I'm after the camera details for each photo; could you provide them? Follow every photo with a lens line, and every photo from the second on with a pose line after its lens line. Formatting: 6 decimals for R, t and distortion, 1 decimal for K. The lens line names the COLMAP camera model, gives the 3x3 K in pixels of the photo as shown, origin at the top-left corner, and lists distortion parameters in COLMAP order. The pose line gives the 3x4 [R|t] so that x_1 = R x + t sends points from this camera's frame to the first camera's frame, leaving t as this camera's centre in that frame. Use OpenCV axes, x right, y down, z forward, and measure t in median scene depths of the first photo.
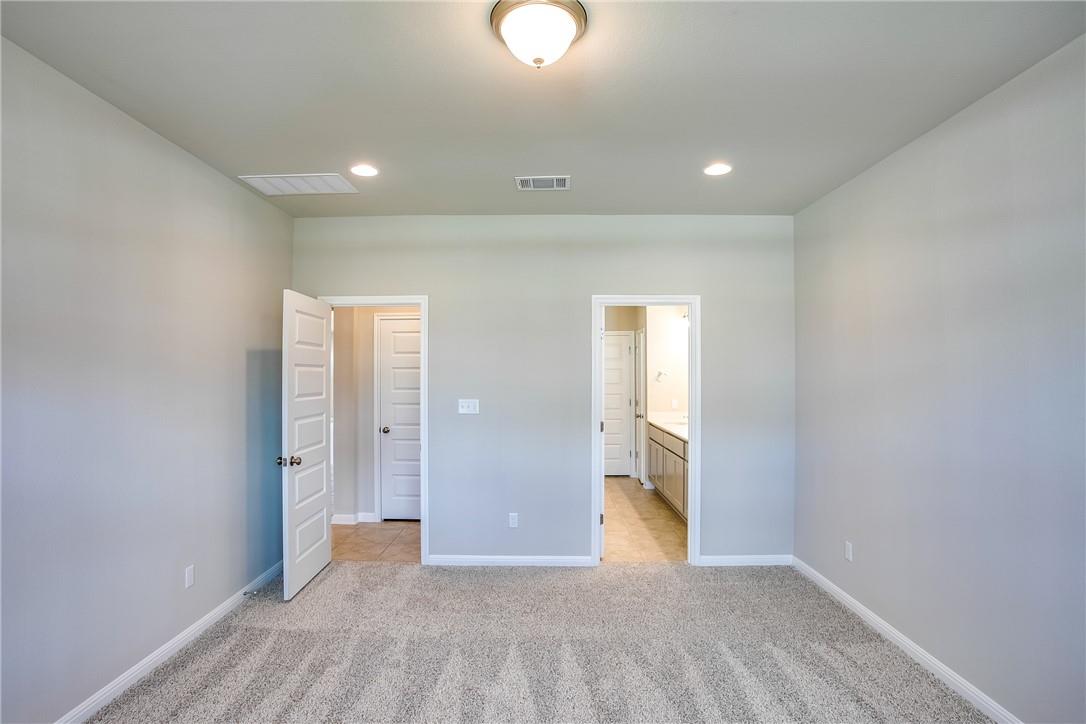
lens RADIAL K [[529.2, 0, 540.7], [0, 529.2, 368.4], [0, 0, 1]] dist [-0.082920, 0.036422]
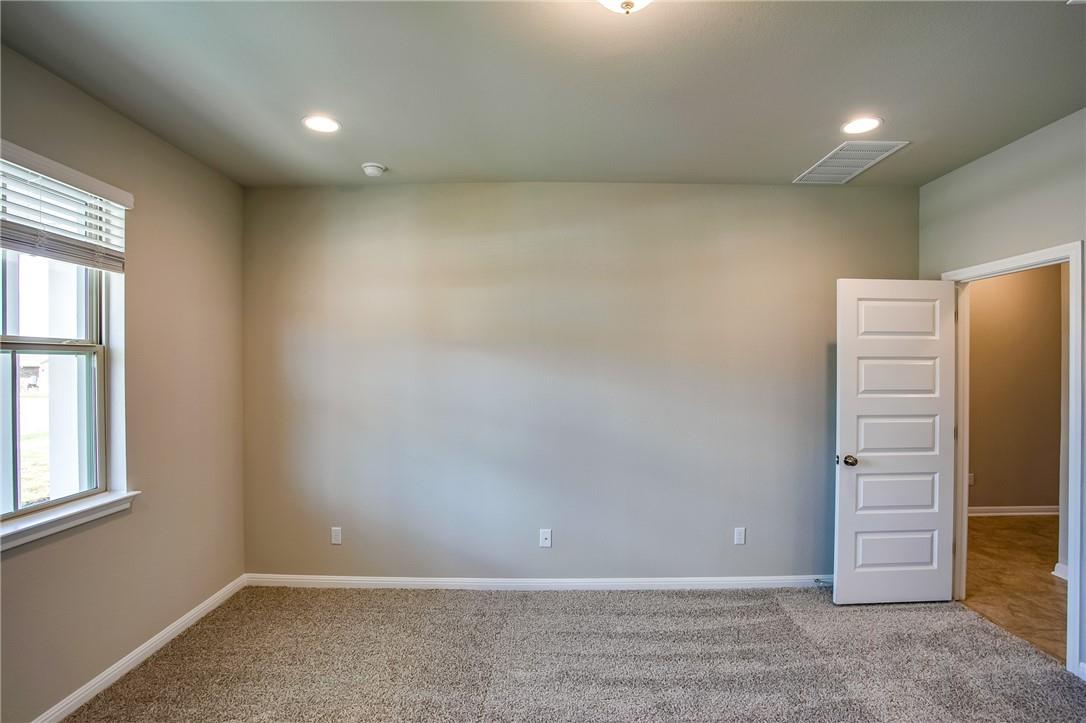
lens RADIAL K [[529.2, 0, 540.7], [0, 529.2, 367.9], [0, 0, 1]] dist [-0.082920, 0.036422]
pose [[0.009076, 0.004196, -0.999950, 0.450663], [0.013801, 0.999895, 0.004321, -0.000966], [0.999864, -0.013839, 0.009017, 0.441428]]
